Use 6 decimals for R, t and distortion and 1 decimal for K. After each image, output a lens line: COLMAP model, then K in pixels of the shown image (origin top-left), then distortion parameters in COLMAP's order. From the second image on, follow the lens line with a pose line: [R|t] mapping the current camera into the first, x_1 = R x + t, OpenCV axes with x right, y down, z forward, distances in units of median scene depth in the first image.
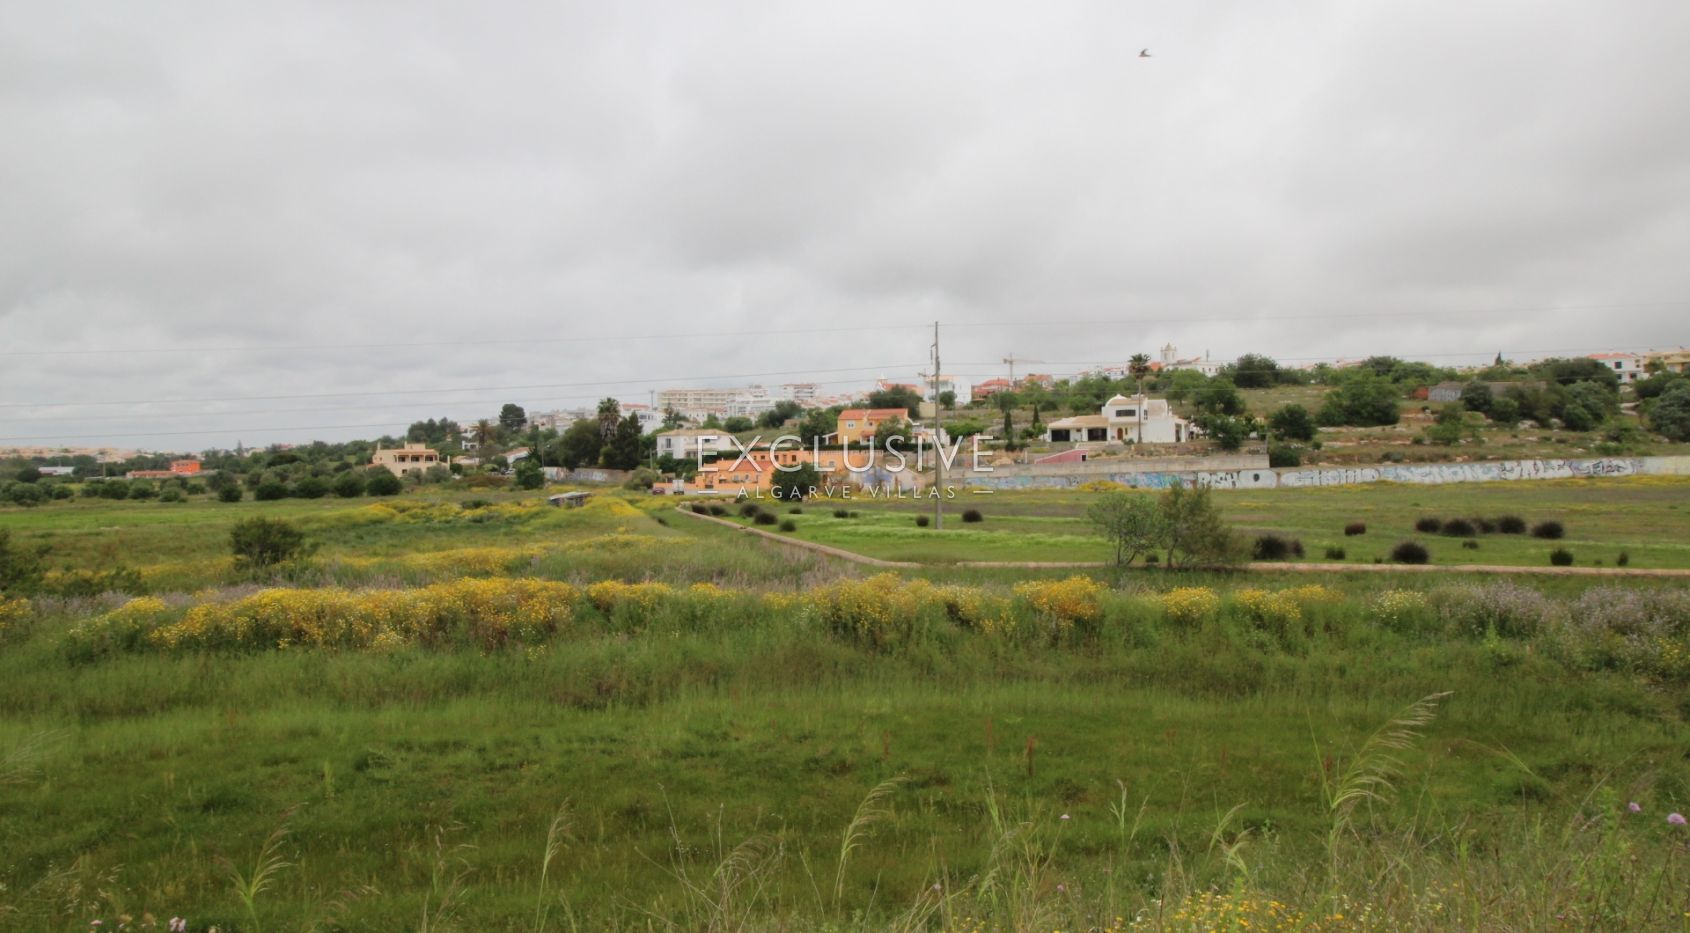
lens RADIAL K [[1007.3, 0, 846.8], [0, 1007.3, 476.4], [0, 0, 1]] dist [0.010450, -0.013903]
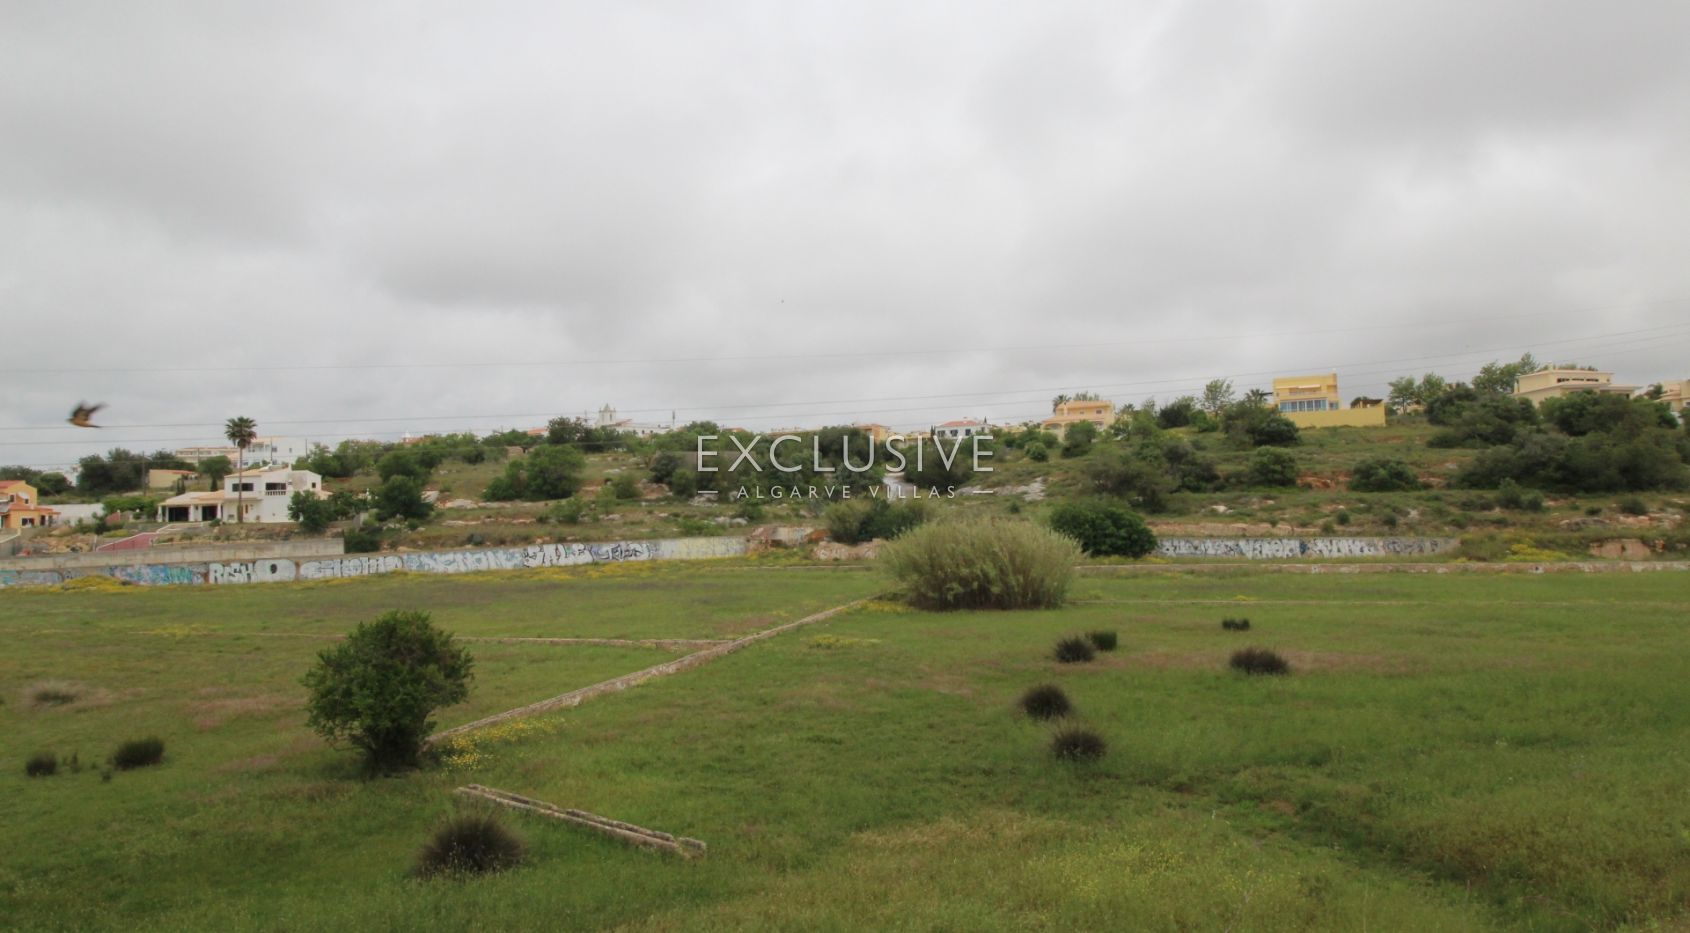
lens RADIAL K [[1007.3, 0, 843.9], [0, 1007.3, 451.0], [0, 0, 1]] dist [0.010450, -0.013903]
pose [[0.965570, 0.004255, 0.260110, 0.640173], [0.016777, 0.996766, -0.078586, -0.022059], [-0.259603, 0.080244, 0.962376, 0.079592]]
